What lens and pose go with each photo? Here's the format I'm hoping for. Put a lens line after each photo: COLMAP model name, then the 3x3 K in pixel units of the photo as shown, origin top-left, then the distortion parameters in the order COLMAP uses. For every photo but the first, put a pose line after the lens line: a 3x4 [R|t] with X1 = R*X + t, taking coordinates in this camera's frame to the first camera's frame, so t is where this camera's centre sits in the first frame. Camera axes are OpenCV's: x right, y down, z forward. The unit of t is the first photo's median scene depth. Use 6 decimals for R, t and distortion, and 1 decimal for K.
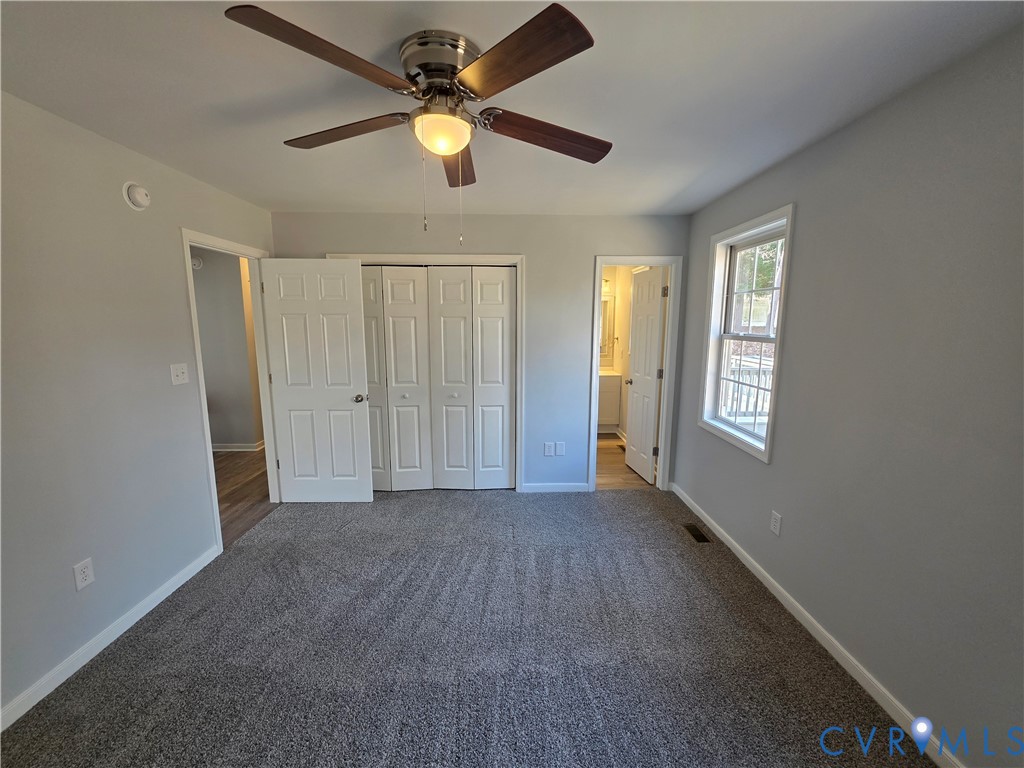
lens RADIAL K [[398.8, 0, 504.9], [0, 398.8, 380.8], [0, 0, 1]] dist [0.000497, 0.000123]
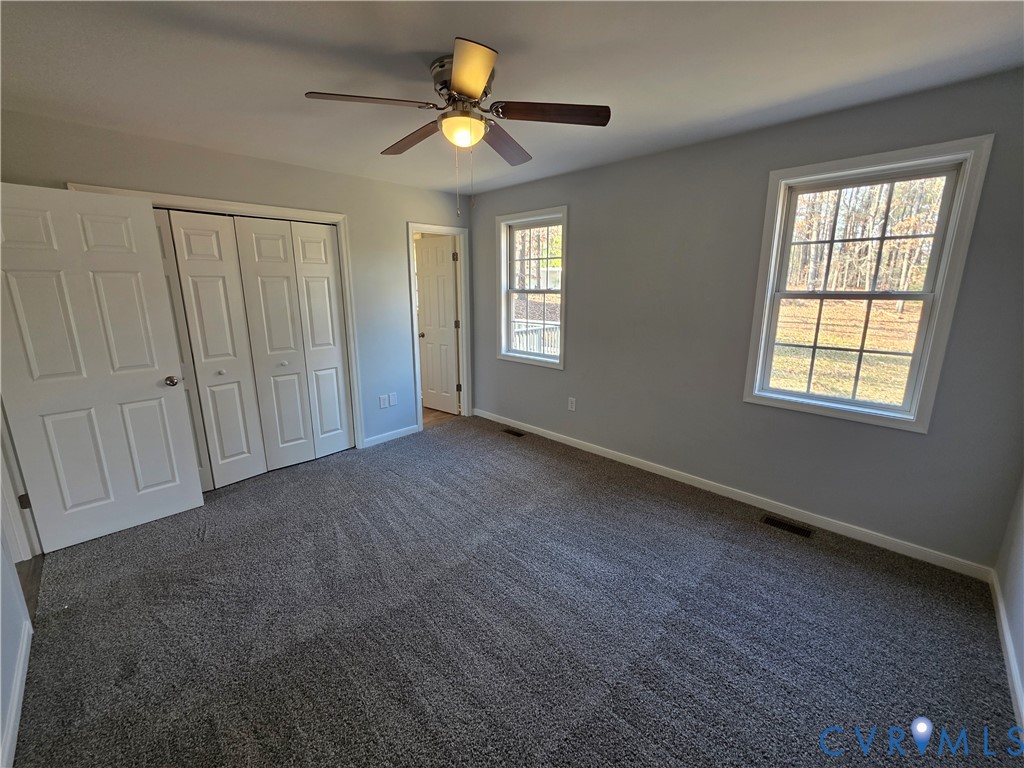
lens RADIAL K [[425.4, 0, 479.0], [0, 425.4, 378.1], [0, 0, 1]] dist [0.002301, 0.000432]
pose [[0.734840, -0.151827, 0.661029, -0.462293], [0.107190, 0.988371, 0.107852, 0.012329], [-0.669717, -0.008398, 0.742569, -0.025777]]
